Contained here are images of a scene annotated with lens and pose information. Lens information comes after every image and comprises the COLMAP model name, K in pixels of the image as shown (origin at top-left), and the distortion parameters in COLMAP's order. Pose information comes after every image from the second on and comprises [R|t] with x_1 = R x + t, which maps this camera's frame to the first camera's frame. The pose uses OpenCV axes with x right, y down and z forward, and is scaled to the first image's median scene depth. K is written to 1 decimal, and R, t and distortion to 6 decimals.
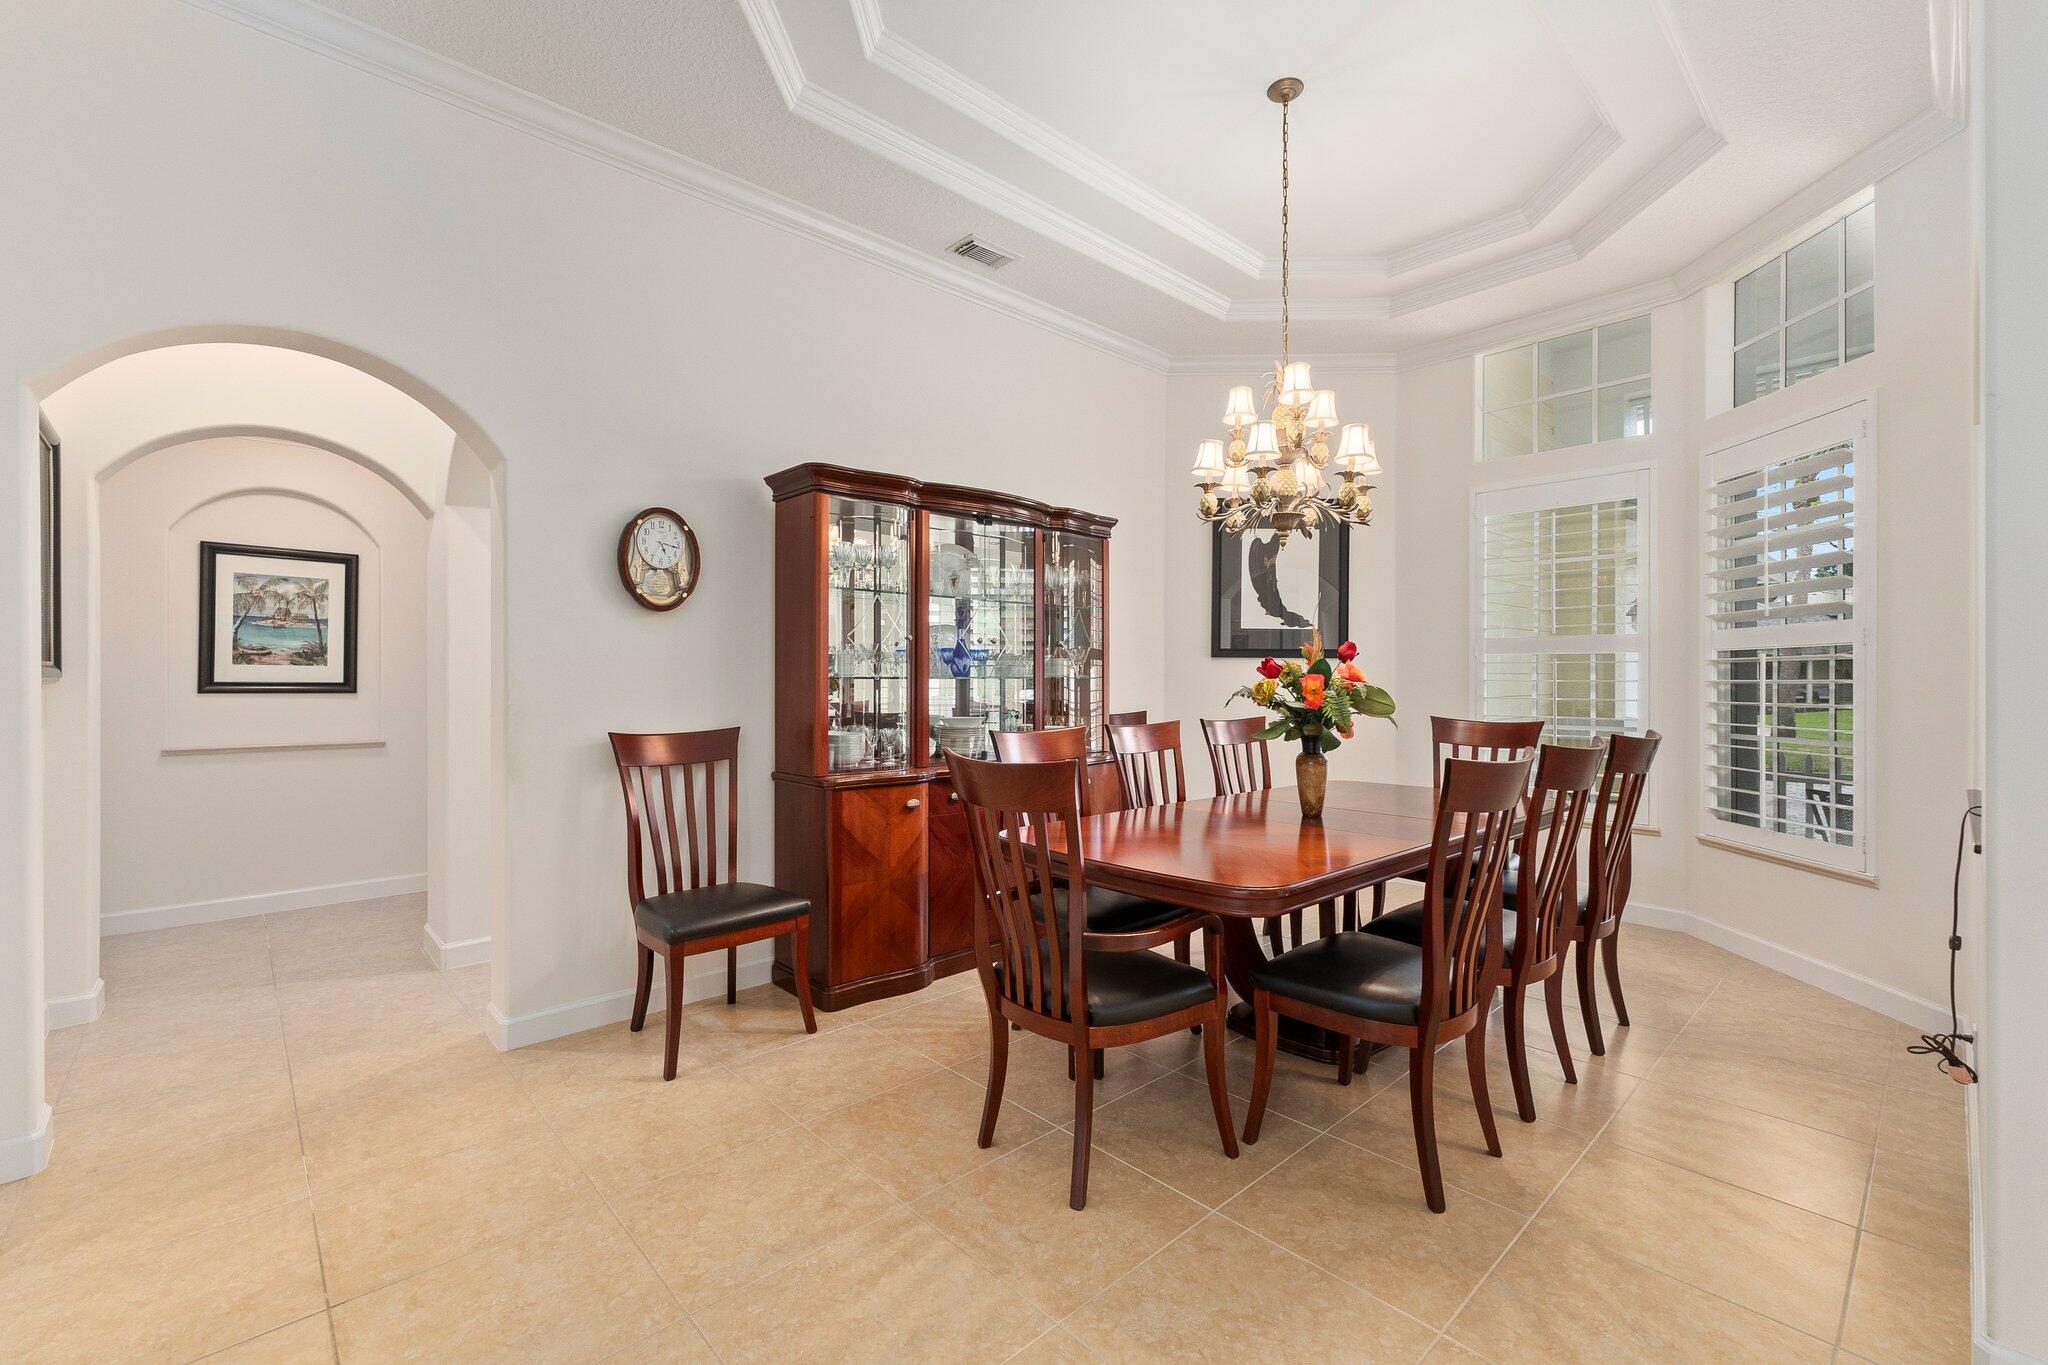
lens RADIAL K [[861.8, 0, 1028.0], [0, 861.8, 674.2], [0, 0, 1]] dist [0.006710, -0.000604]
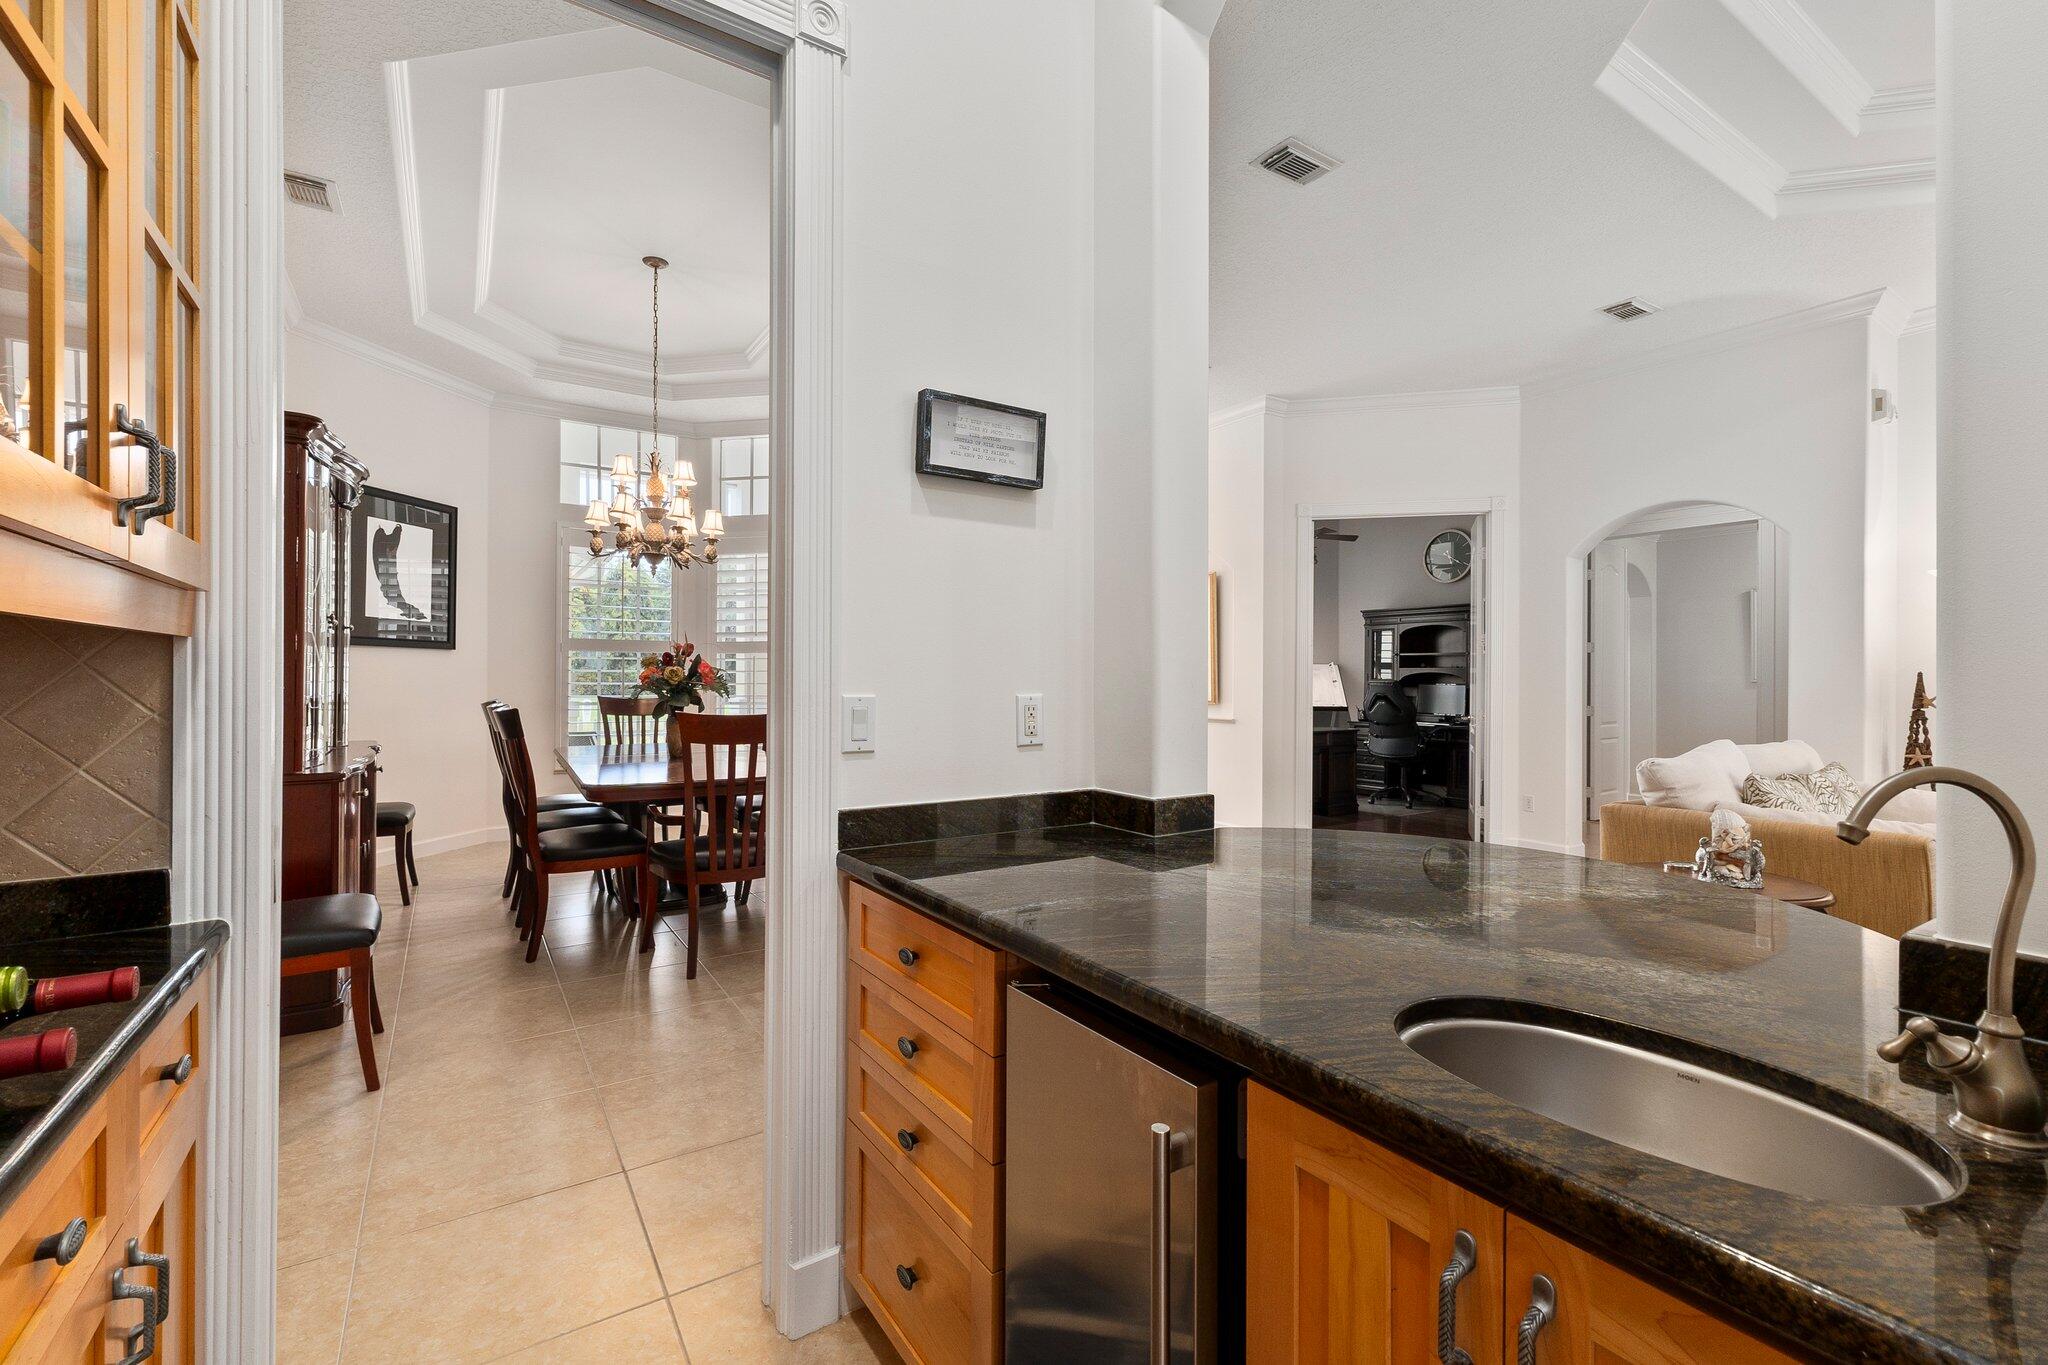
lens RADIAL K [[885.3, 0, 1031.6], [0, 885.3, 681.3], [0, 0, 1]] dist [0.003416, 0.000396]
pose [[0.168919, -0.003154, 0.985625, -0.895597], [-0.007288, 0.999964, 0.004449, 0.015947], [-0.985603, -0.007934, 0.168890, 0.106334]]
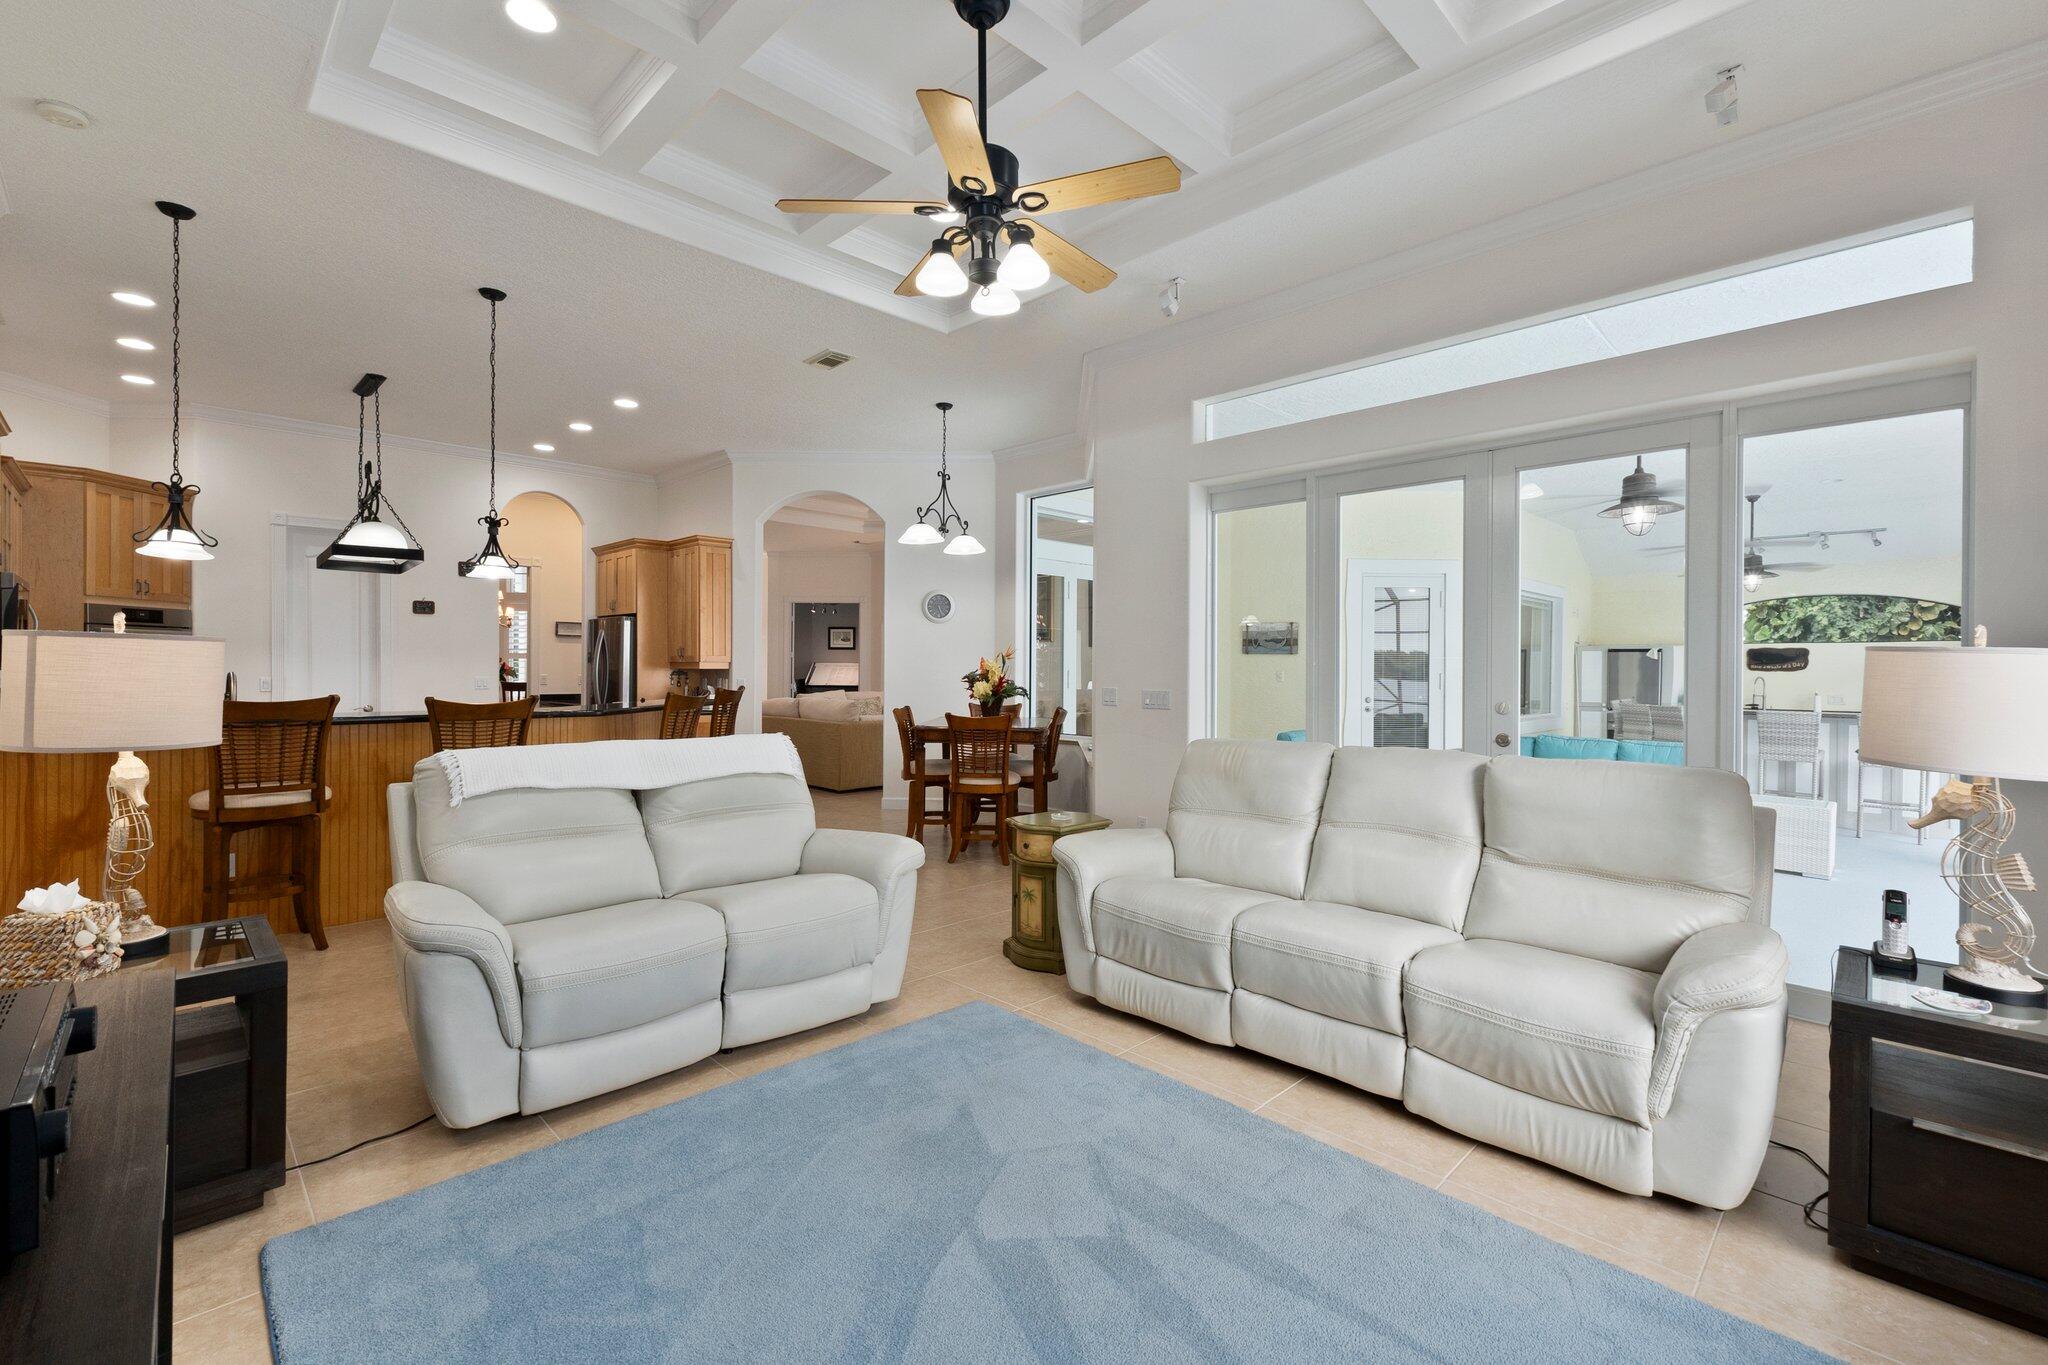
lens RADIAL K [[881.2, 0, 1032.5], [0, 881.2, 671.3], [0, 0, 1]] dist [0.008379, -0.000149]
pose [[-0.037798, -0.002744, 0.999282, -3.185186], [-0.008978, 0.999957, 0.002406, -0.003786], [-0.999245, -0.008881, -0.037821, -1.102850]]
